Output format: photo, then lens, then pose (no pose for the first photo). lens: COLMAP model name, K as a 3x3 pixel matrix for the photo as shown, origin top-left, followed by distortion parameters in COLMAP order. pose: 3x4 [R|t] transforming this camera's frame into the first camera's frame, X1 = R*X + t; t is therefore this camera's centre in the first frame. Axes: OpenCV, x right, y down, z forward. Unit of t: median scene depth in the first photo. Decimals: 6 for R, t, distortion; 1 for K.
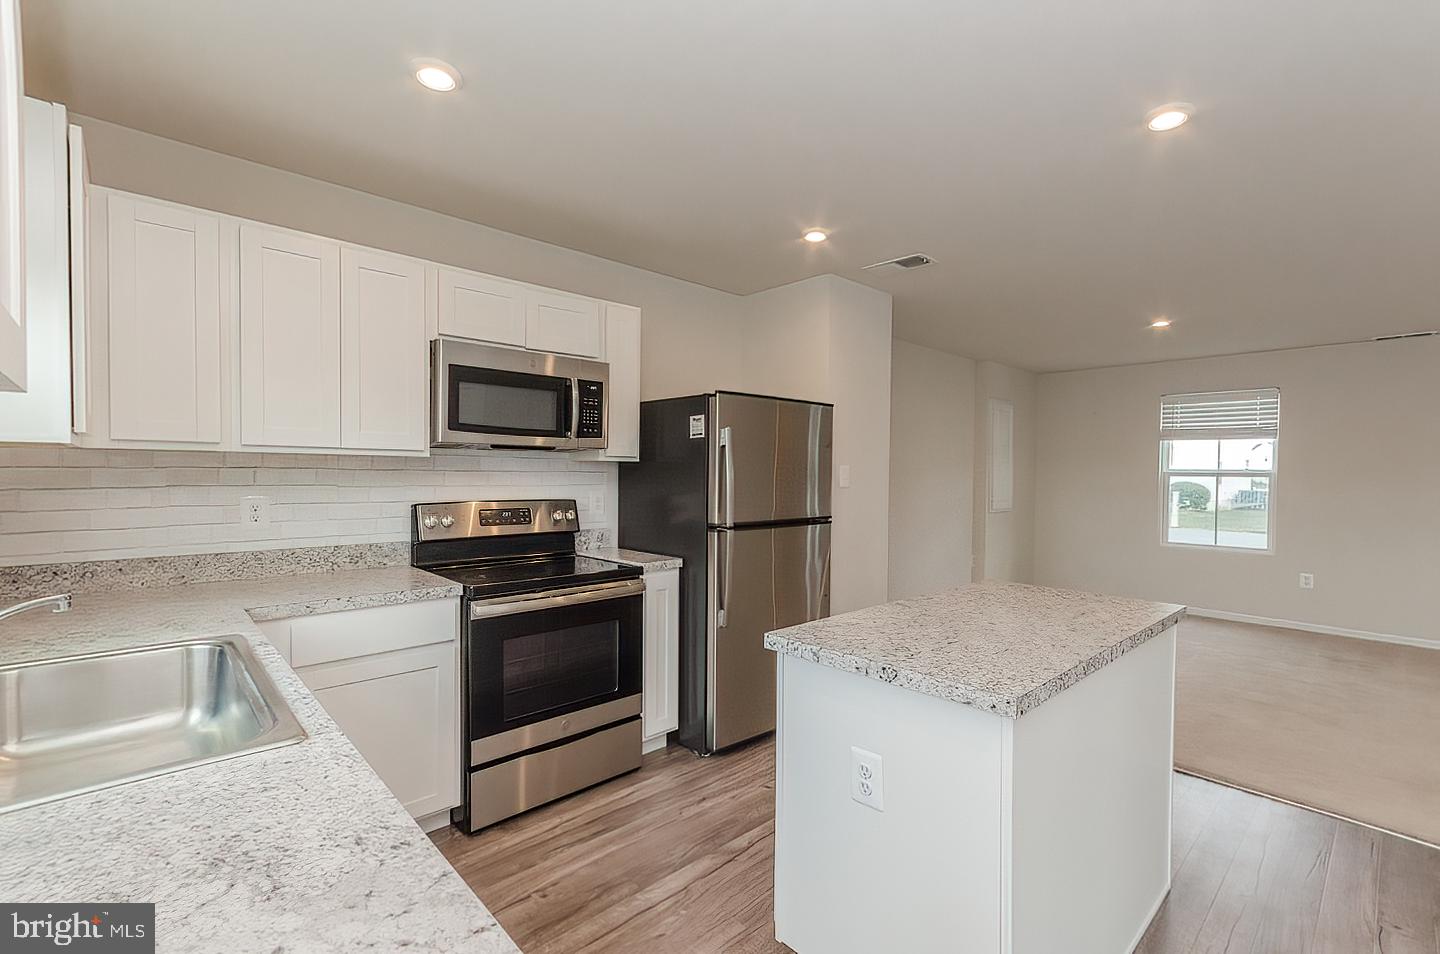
lens RADIAL K [[631.7, 0, 744.4], [0, 631.7, 485.8], [0, 0, 1]] dist [0.006841, 0.000700]
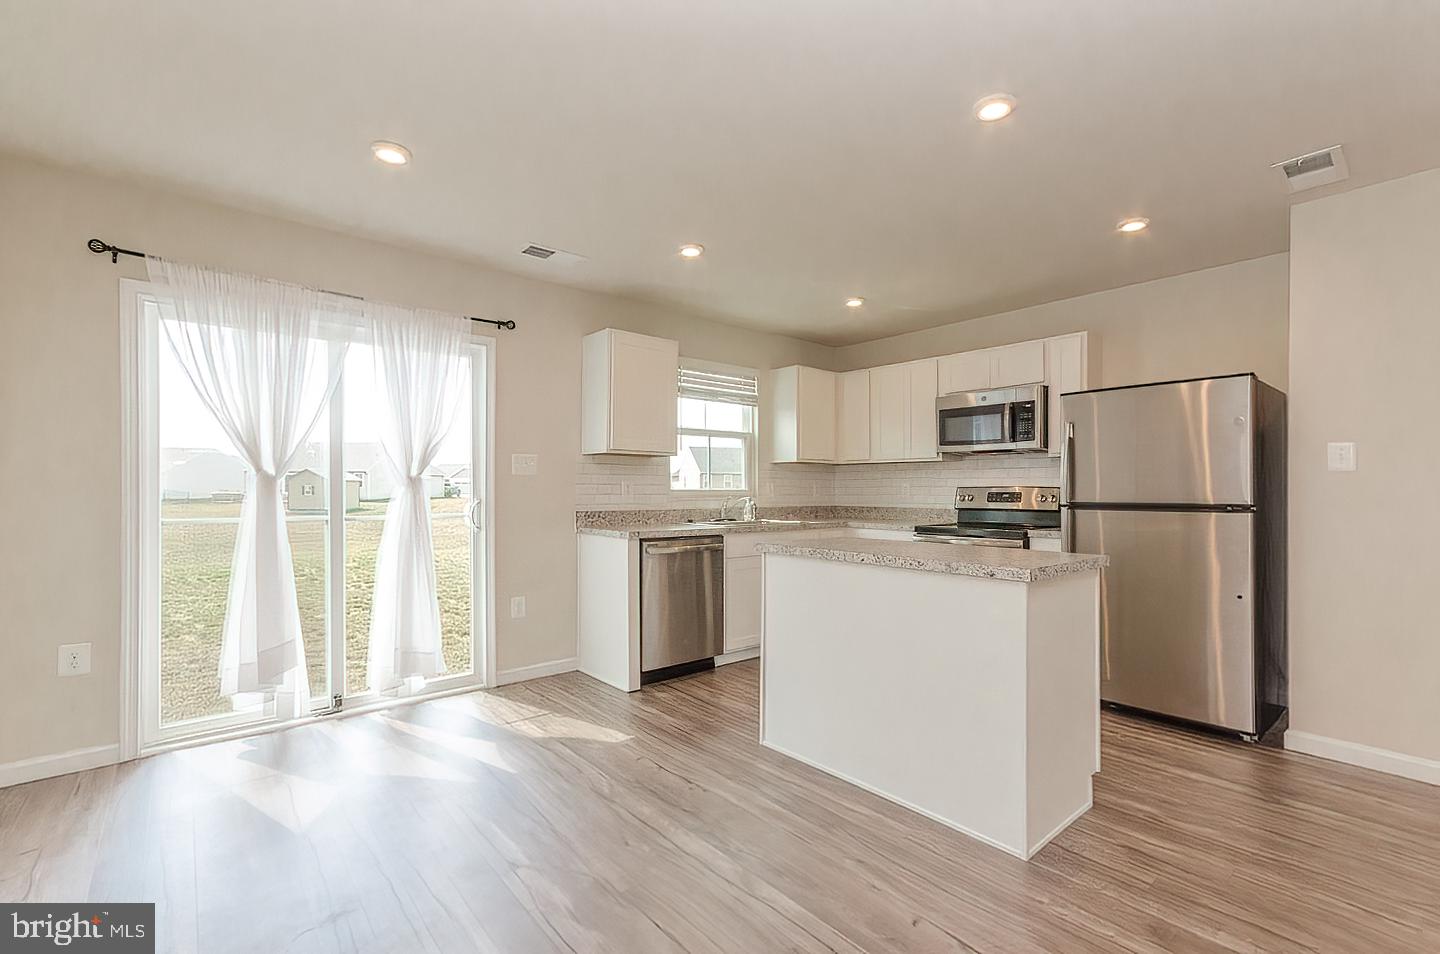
lens RADIAL K [[631.7, 0, 732.7], [0, 631.7, 482.6], [0, 0, 1]] dist [0.006841, 0.000700]
pose [[-0.047461, -0.023143, -0.998605, 1.179554], [-0.023010, 0.999492, -0.022070, 0.062403], [0.998608, 0.021930, -0.047970, 0.409087]]
